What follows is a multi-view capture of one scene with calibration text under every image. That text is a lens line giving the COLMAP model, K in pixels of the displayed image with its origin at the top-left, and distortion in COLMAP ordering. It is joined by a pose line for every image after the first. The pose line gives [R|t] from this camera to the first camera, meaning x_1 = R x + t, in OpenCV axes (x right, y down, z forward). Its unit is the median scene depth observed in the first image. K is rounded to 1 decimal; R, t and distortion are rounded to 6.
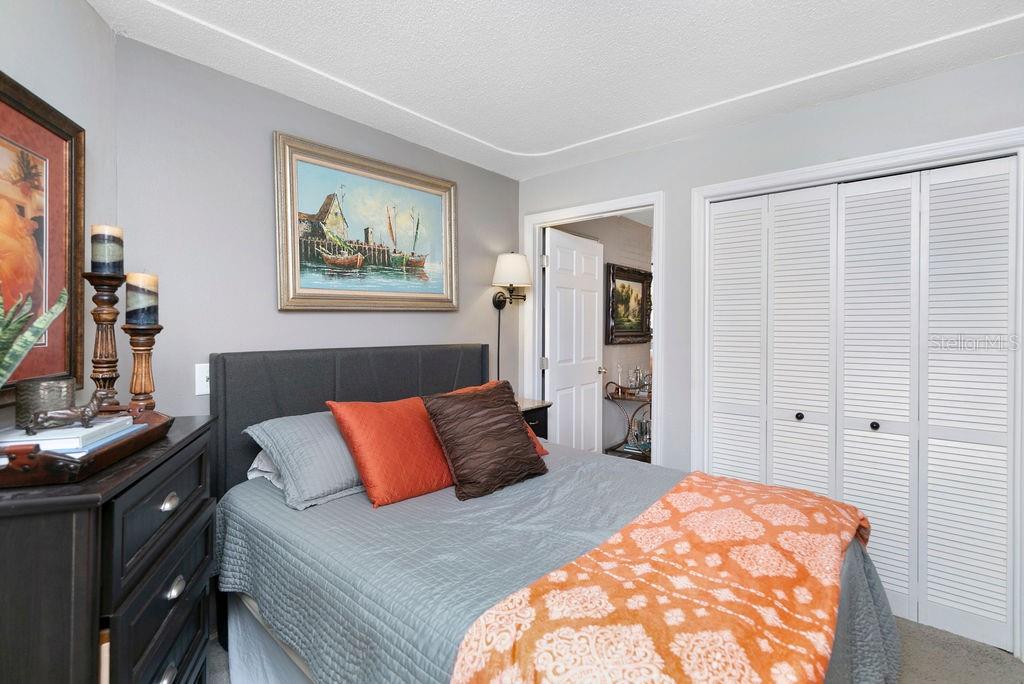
lens RADIAL K [[480.6, 0, 502.6], [0, 480.6, 329.5], [0, 0, 1]] dist [0.004331, 0.000374]
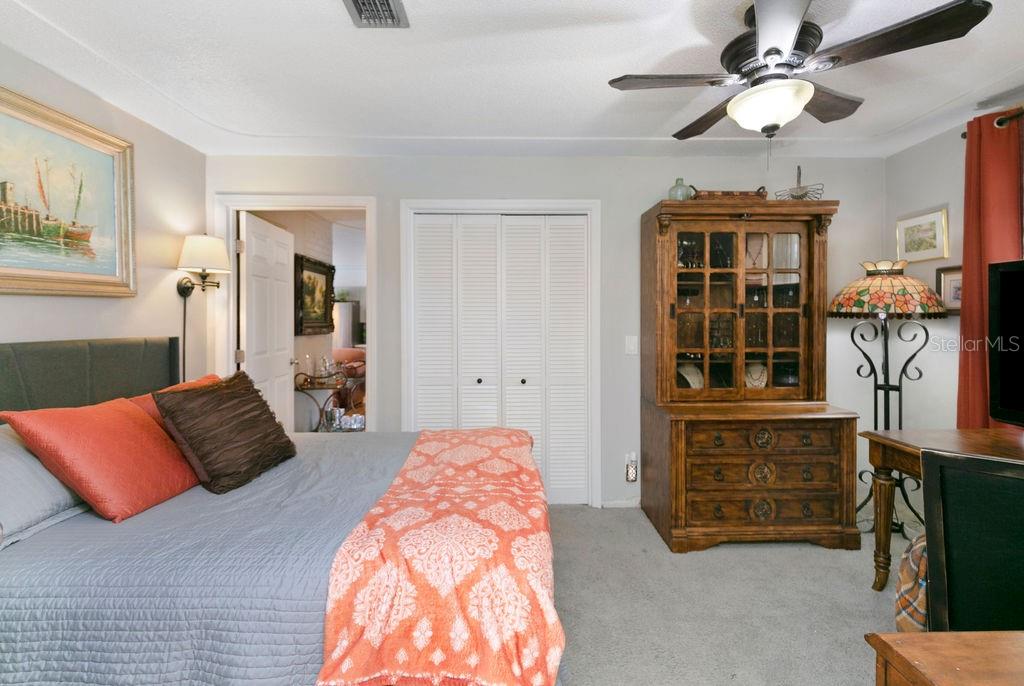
lens RADIAL K [[483.9, 0, 514.4], [0, 483.9, 323.1], [0, 0, 1]] dist [0.000560, -0.000107]
pose [[0.744714, -0.009508, 0.667316, -0.266943], [0.009425, 0.999949, 0.003729, 0.014315], [-0.667317, 0.003512, 0.744766, -0.103998]]
